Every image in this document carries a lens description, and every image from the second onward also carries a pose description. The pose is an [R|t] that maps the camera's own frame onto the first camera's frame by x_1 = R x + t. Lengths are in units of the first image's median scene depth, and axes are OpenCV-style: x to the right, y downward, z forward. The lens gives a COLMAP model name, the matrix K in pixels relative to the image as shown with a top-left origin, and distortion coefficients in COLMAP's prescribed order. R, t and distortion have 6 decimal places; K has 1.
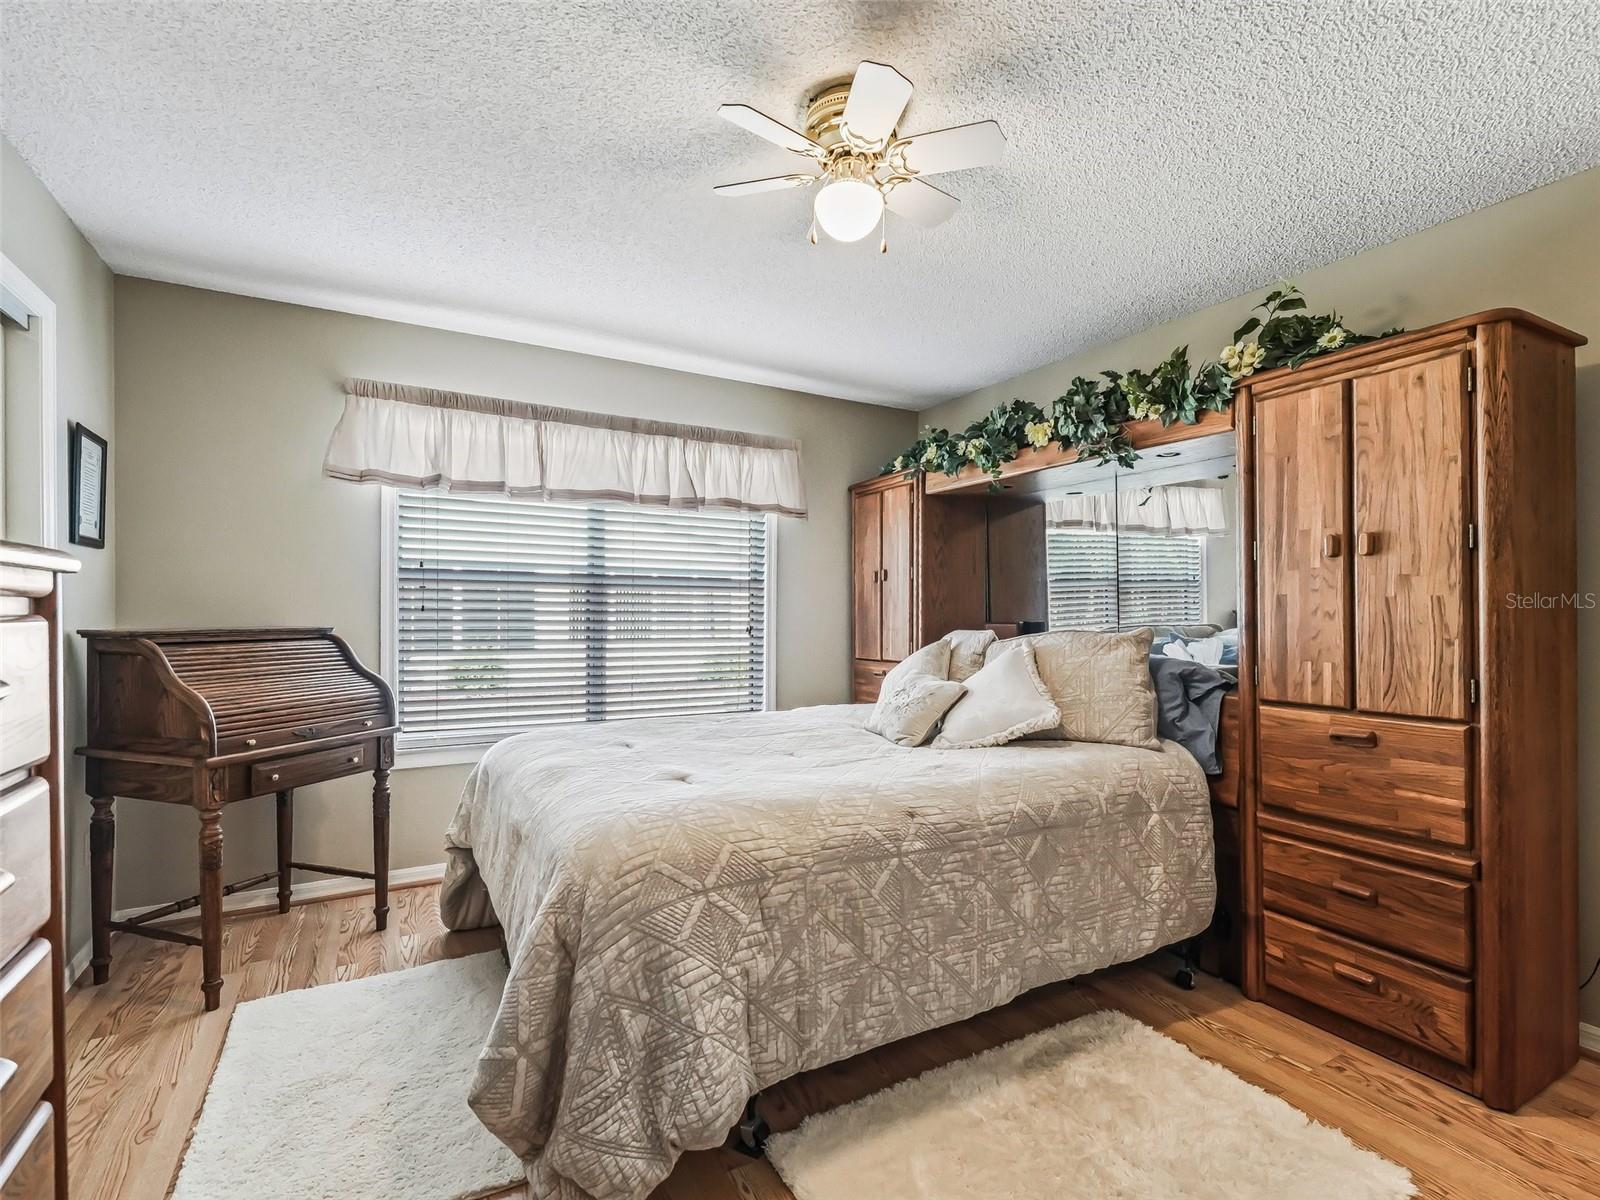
lens RADIAL K [[723.7, 0, 844.9], [0, 723.7, 613.5], [0, 0, 1]] dist [0.001550, 0.000195]
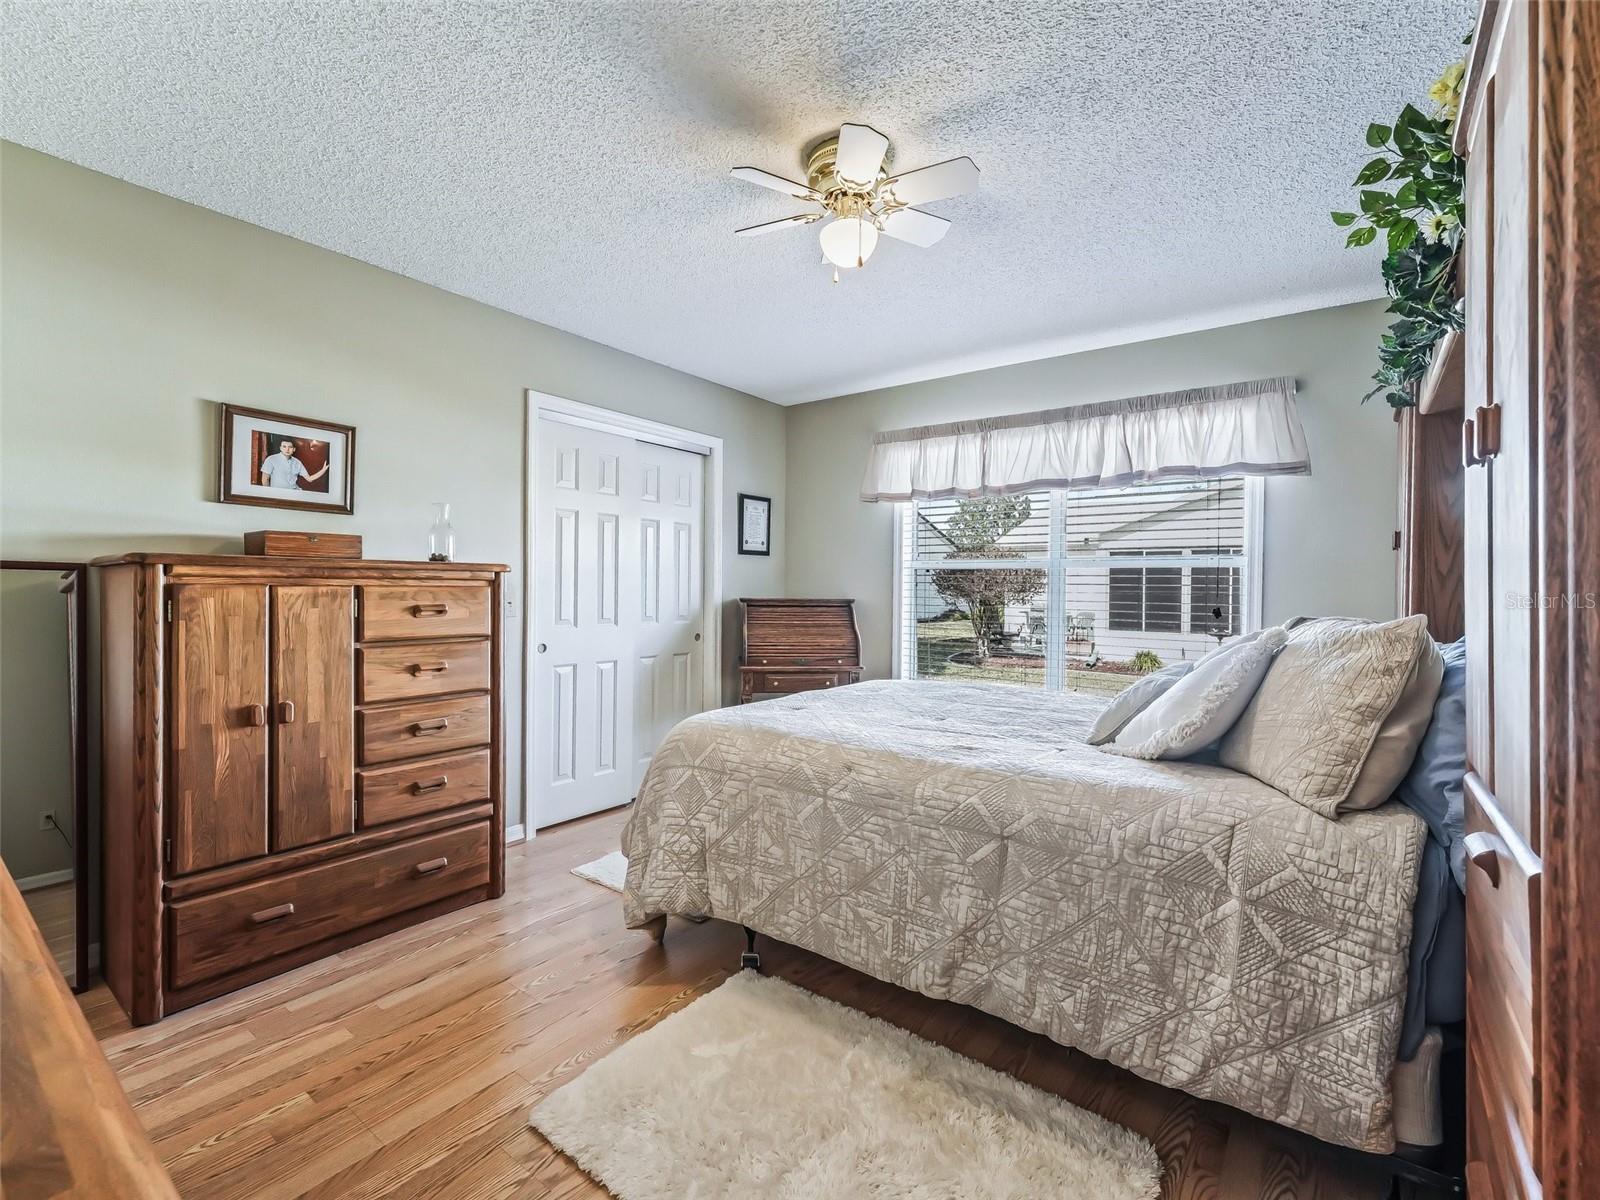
lens RADIAL K [[723.7, 0, 820.3], [0, 723.7, 588.8], [0, 0, 1]] dist [0.001550, 0.000195]
pose [[0.416666, -0.001282, -0.909059, 0.940672], [-0.008340, 0.999952, -0.005232, 0.006080], [0.909022, 0.009762, 0.416635, 0.424897]]
